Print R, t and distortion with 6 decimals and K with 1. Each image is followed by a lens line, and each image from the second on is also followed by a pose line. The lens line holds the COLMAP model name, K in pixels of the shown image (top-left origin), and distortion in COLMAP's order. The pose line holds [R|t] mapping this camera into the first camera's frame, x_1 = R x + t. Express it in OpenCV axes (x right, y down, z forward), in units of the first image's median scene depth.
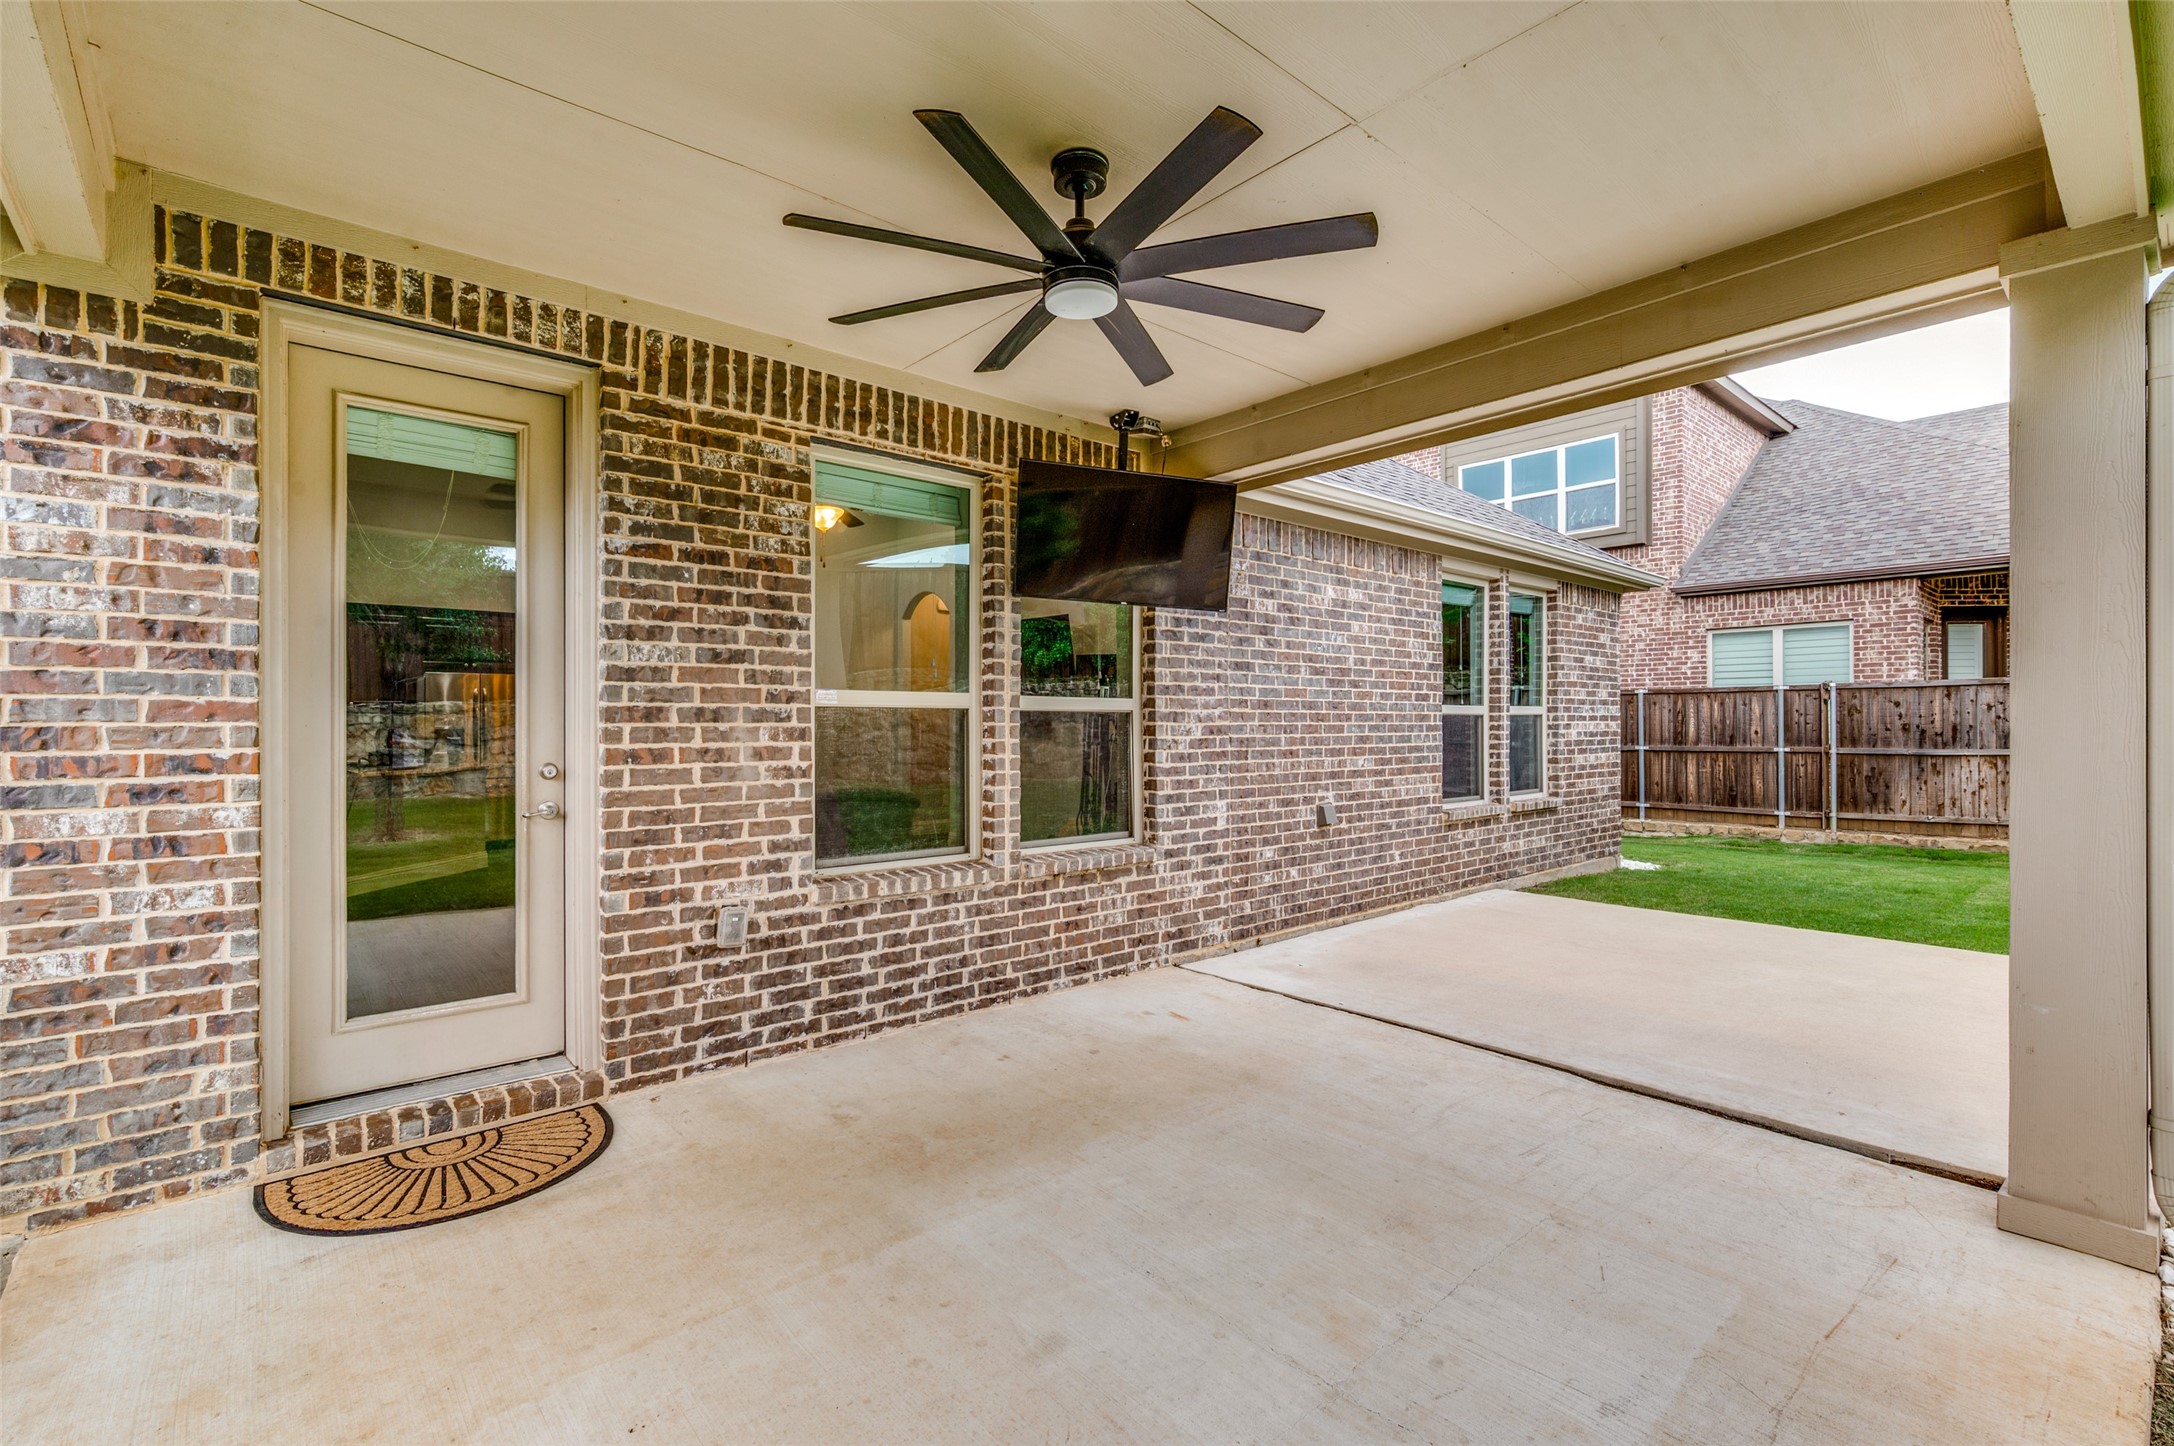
lens RADIAL K [[967.8, 0, 1087.0], [0, 967.8, 723.0], [0, 0, 1]] dist [-0.000728, -0.001247]
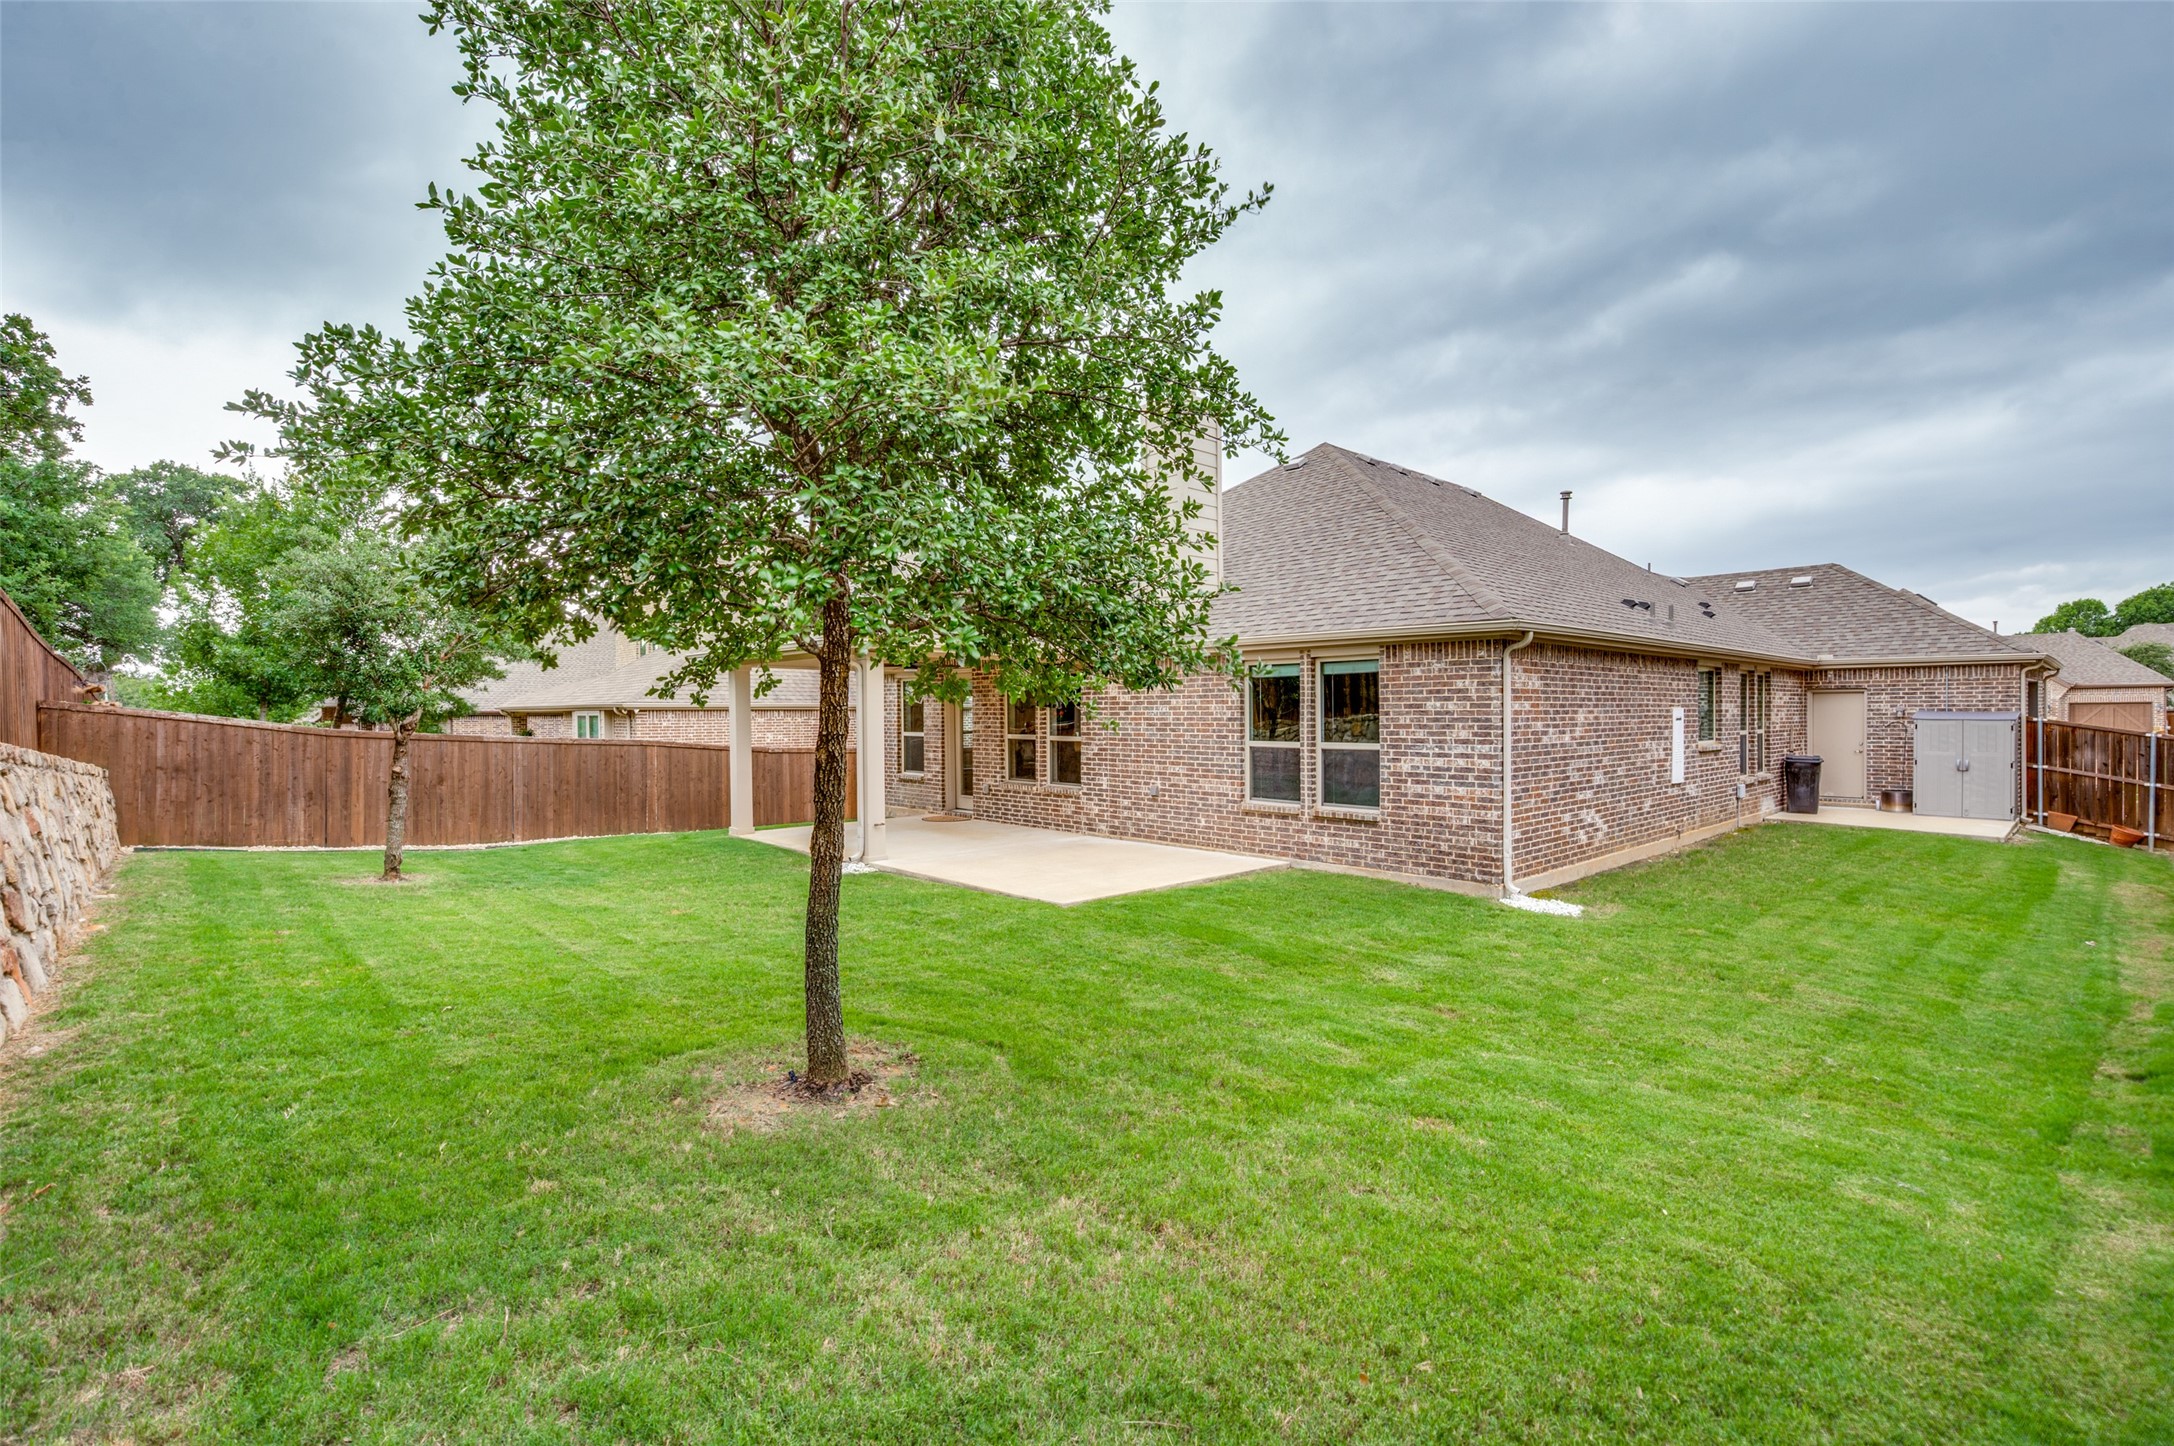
lens RADIAL K [[913.9, 0, 1087.0], [0, 913.9, 723.0], [0, 0, 1]] dist [0.000165, -0.000168]
pose [[0.042275, -0.014818, -0.998996, 2.349080], [-0.026464, 0.999523, -0.015946, -0.021340], [0.998755, 0.027111, 0.041862, 0.781564]]
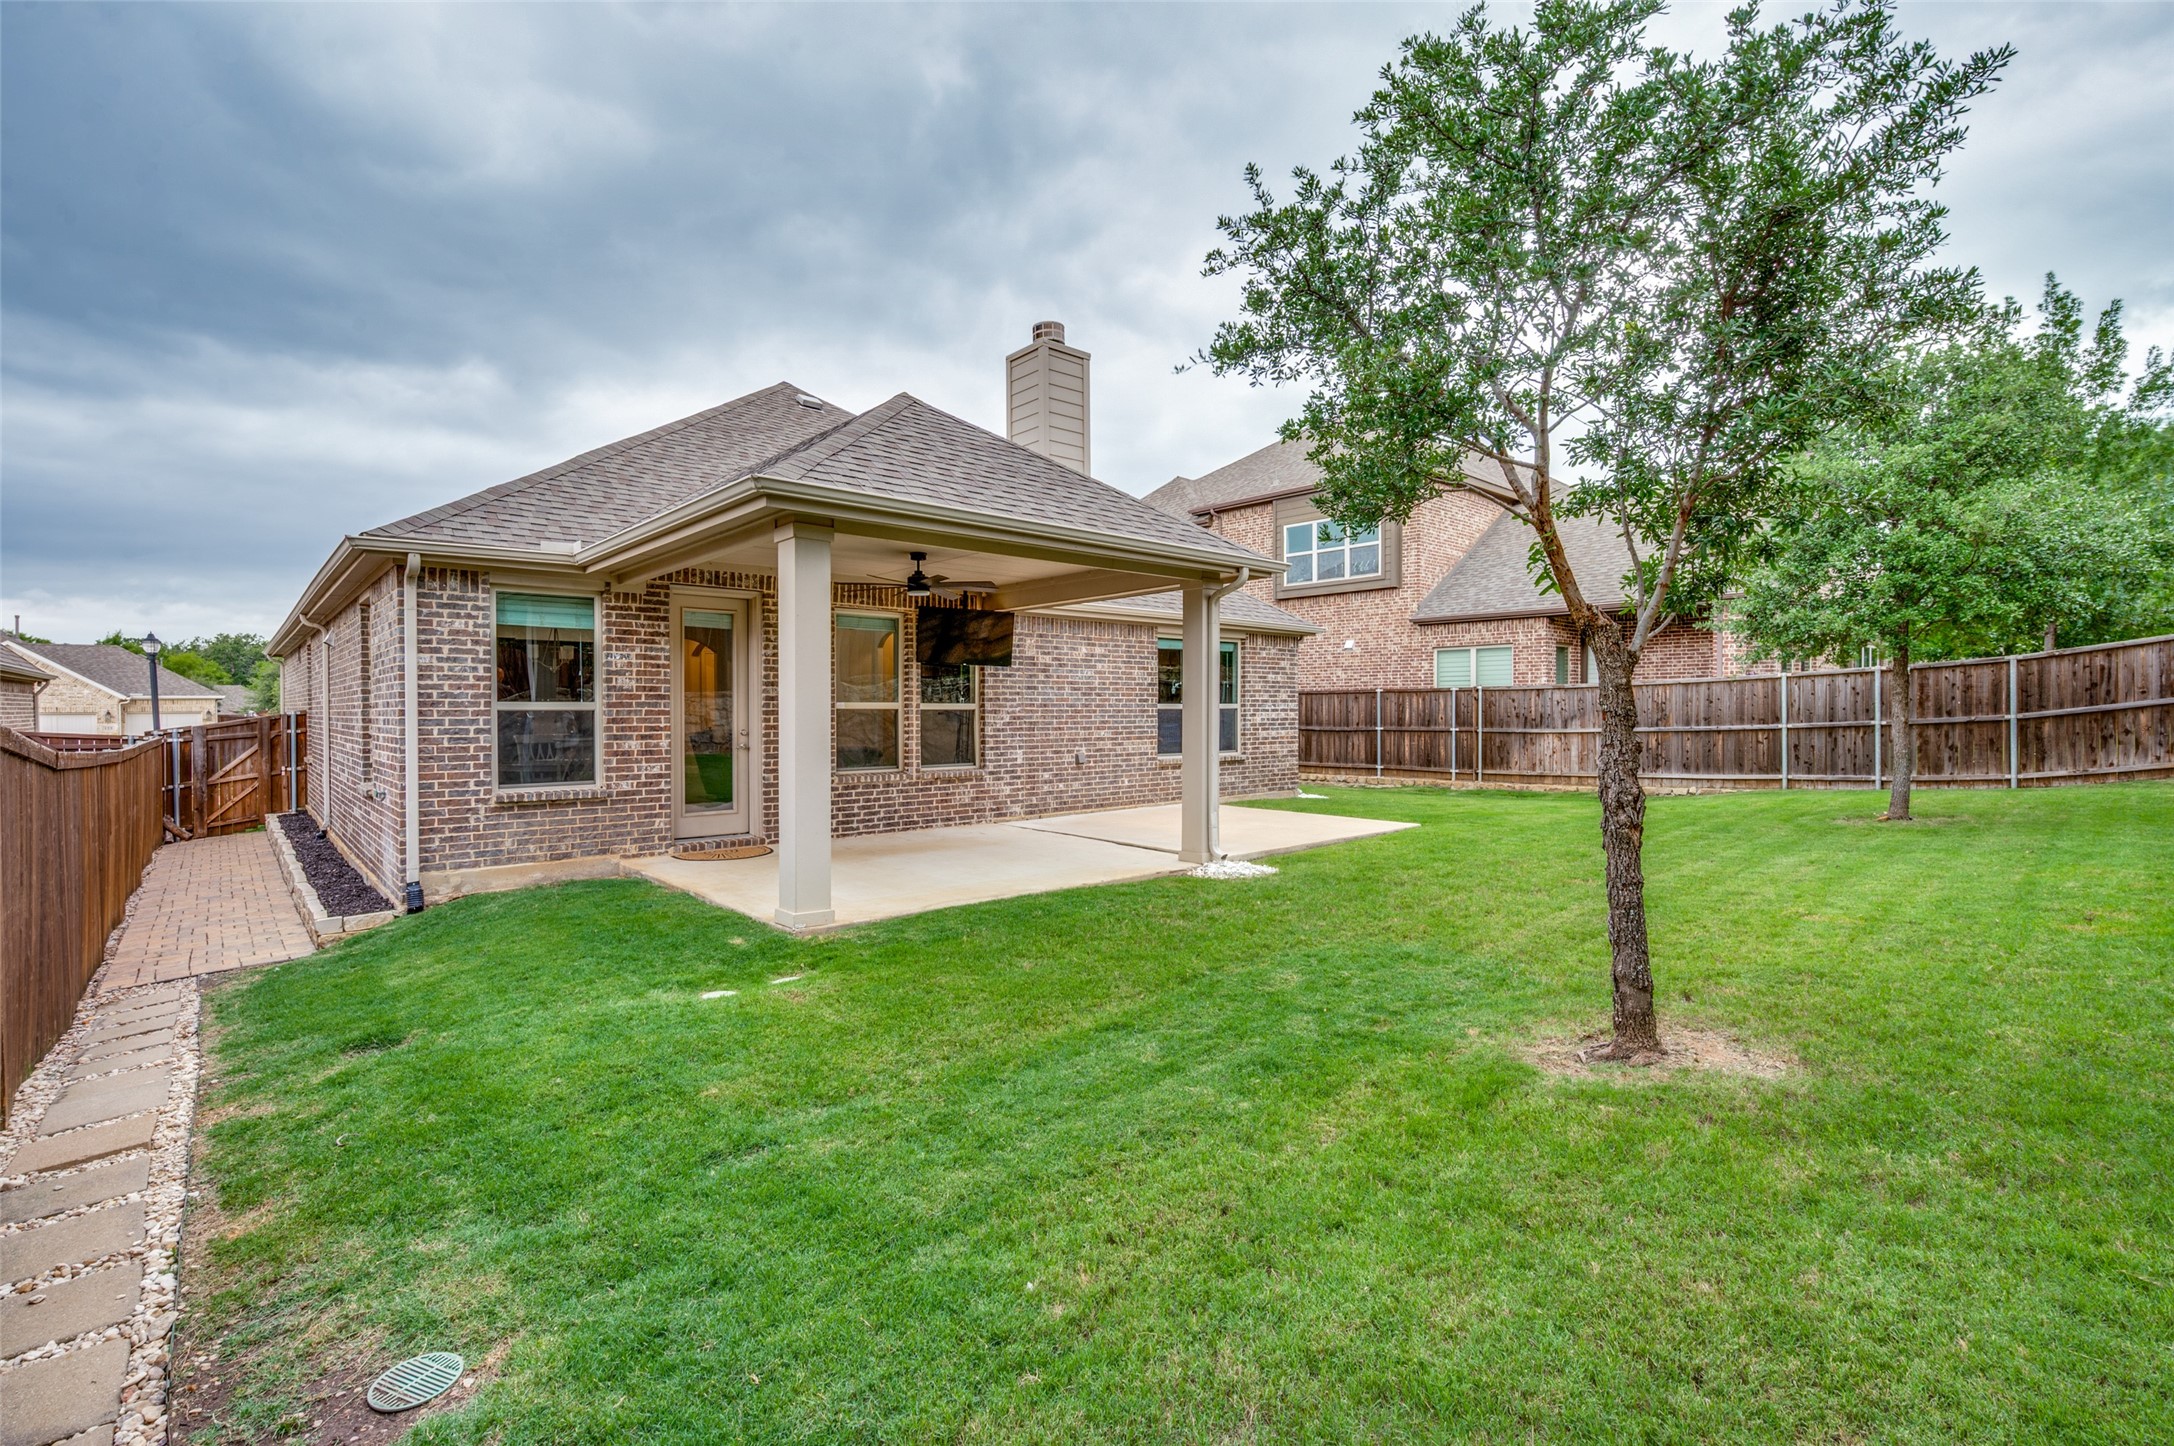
lens RADIAL K [[967.8, 0, 1087.0], [0, 967.8, 723.0], [0, 0, 1]] dist [-0.000728, -0.001247]
pose [[0.999951, 0.001285, 0.009798, 0.248209], [-0.001450, 0.999856, 0.016918, -0.016249], [-0.009775, -0.016931, 0.999809, -1.085324]]
